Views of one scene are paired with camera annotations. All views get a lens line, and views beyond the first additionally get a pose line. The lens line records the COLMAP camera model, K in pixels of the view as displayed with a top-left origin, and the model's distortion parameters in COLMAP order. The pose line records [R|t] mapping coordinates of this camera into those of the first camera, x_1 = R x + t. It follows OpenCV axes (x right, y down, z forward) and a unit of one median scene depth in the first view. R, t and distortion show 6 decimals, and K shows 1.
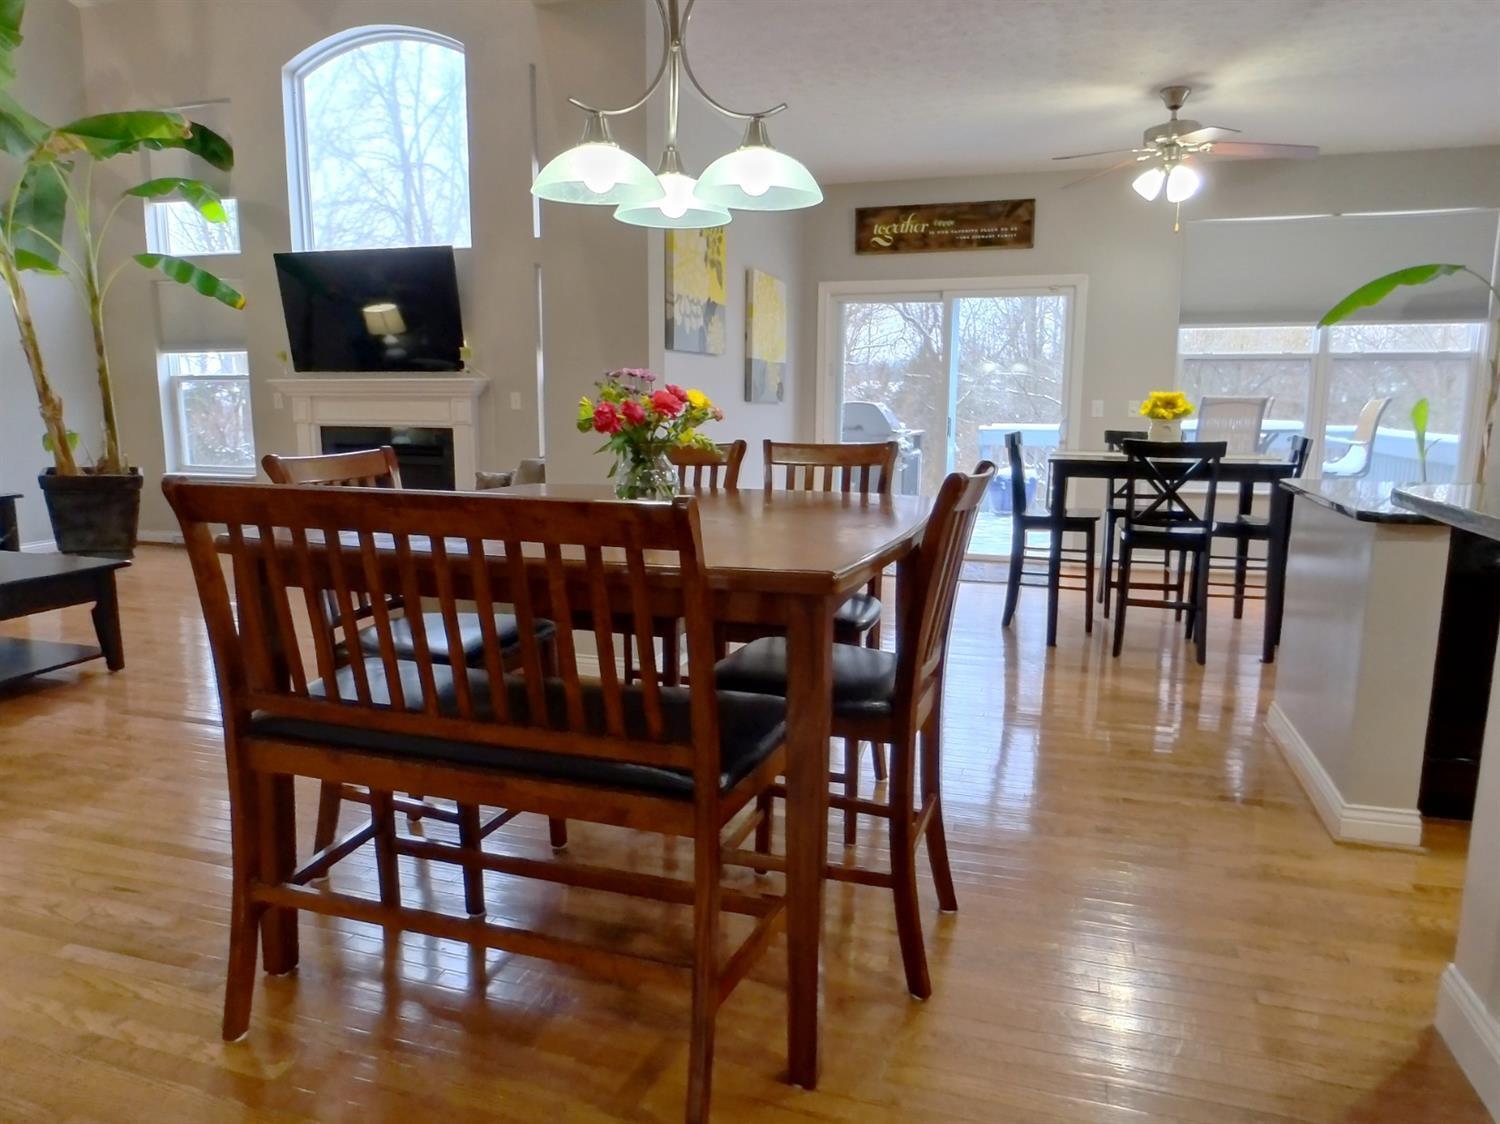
lens RADIAL K [[977.0, 0, 750.0], [0, 977.0, 562.0], [0, 0, 1]] dist [-0.001618, -0.002674]
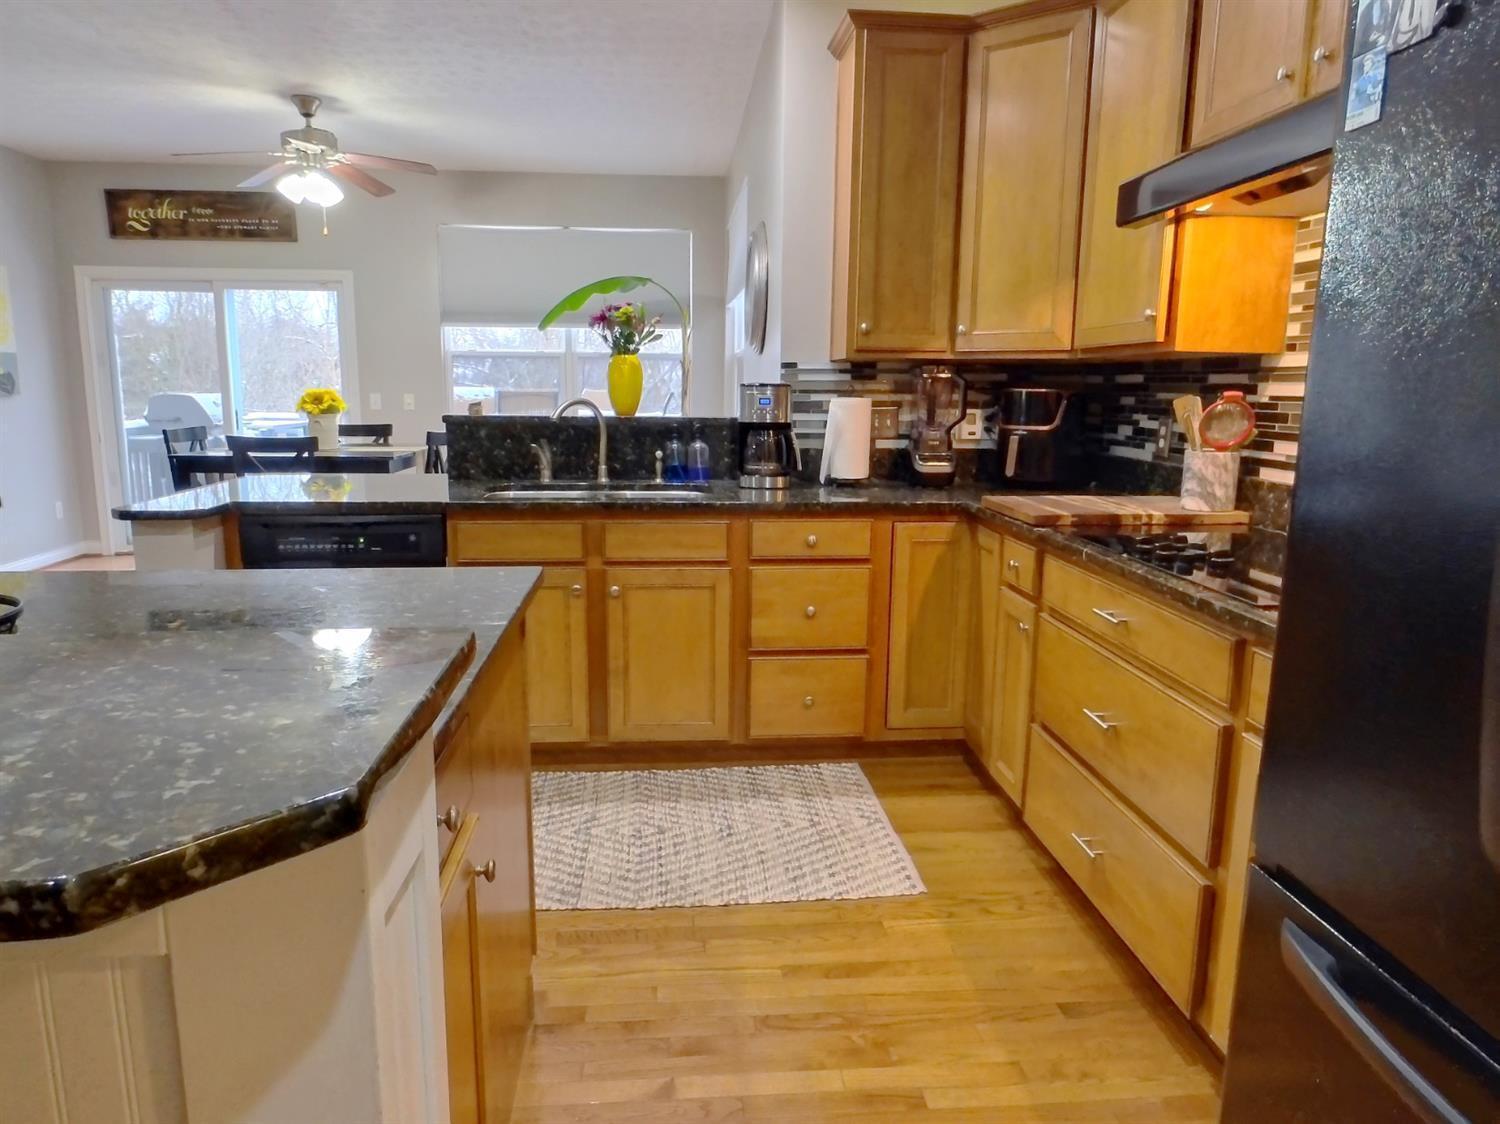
lens RADIAL K [[977.0, 0, 750.0], [0, 977.0, 562.0], [0, 0, 1]] dist [-0.001618, -0.002674]
pose [[0.933637, -0.057692, 0.353545, 0.345002], [0.053139, 0.998332, 0.022581, 0.009334], [-0.354258, -0.002296, 0.935145, -0.103816]]
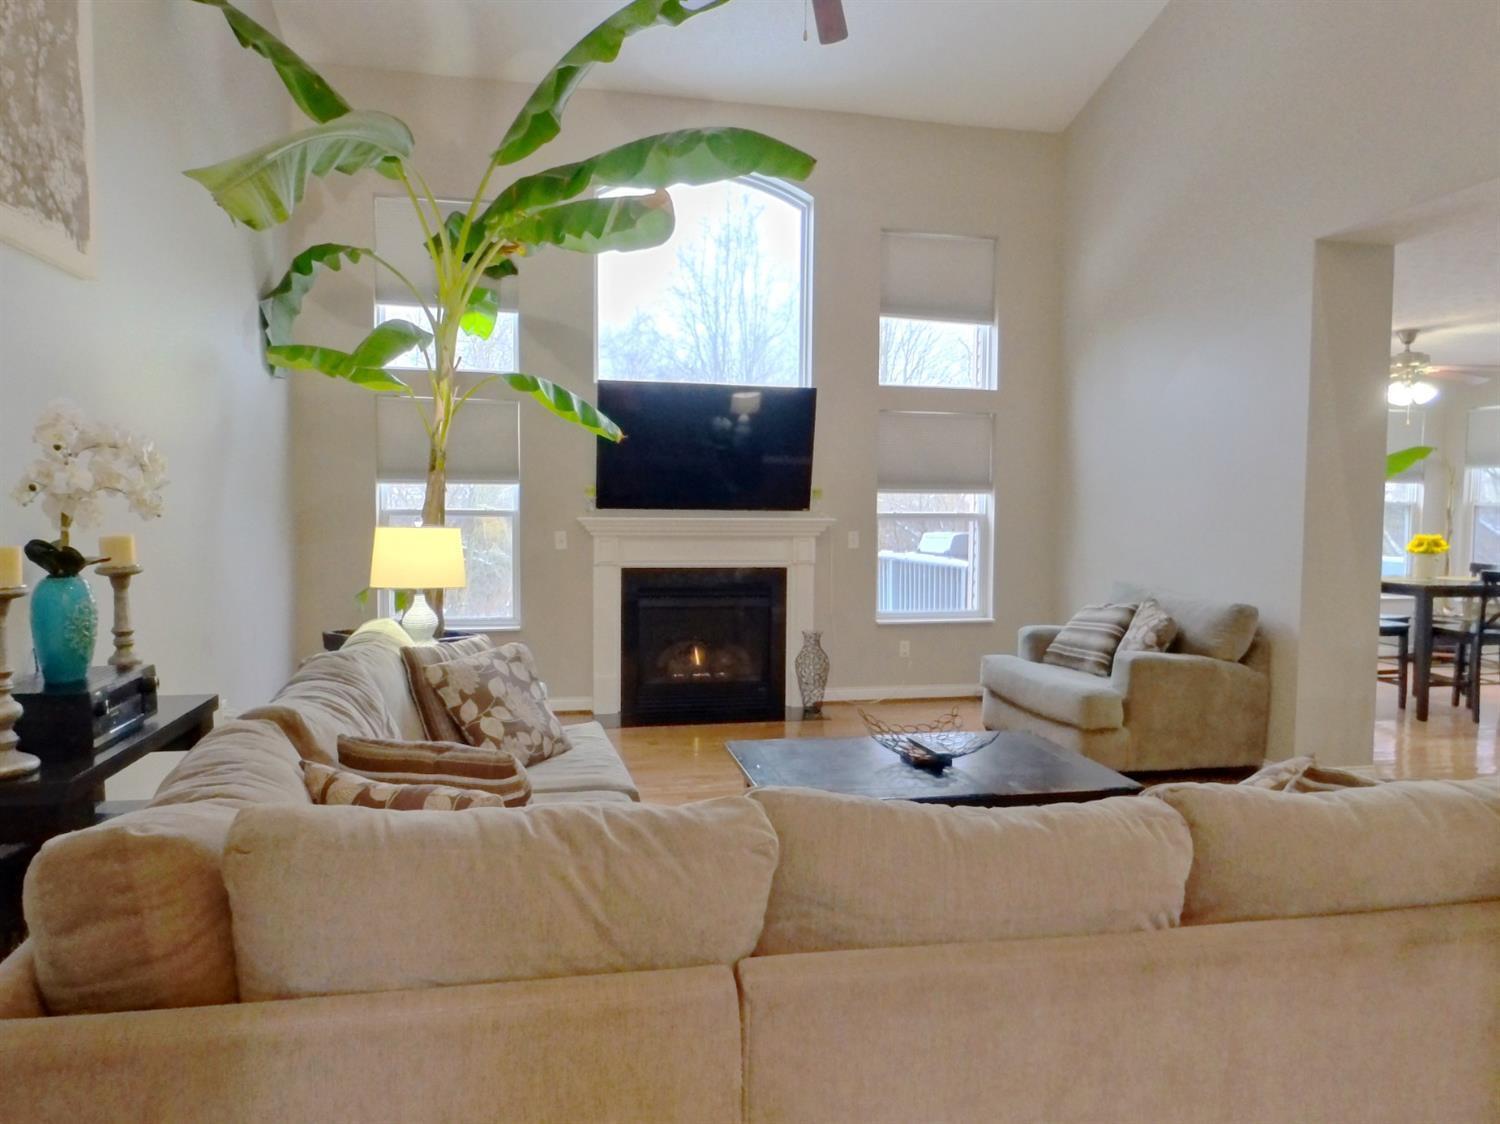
lens RADIAL K [[977.0, 0, 750.0], [0, 977.0, 562.0], [0, 0, 1]] dist [-0.001618, -0.002674]
pose [[0.871561, -0.019927, 0.489882, -0.824966], [0.077800, 0.992135, -0.098059, -0.051613], [-0.484075, 0.123578, 0.866256, 0.180603]]
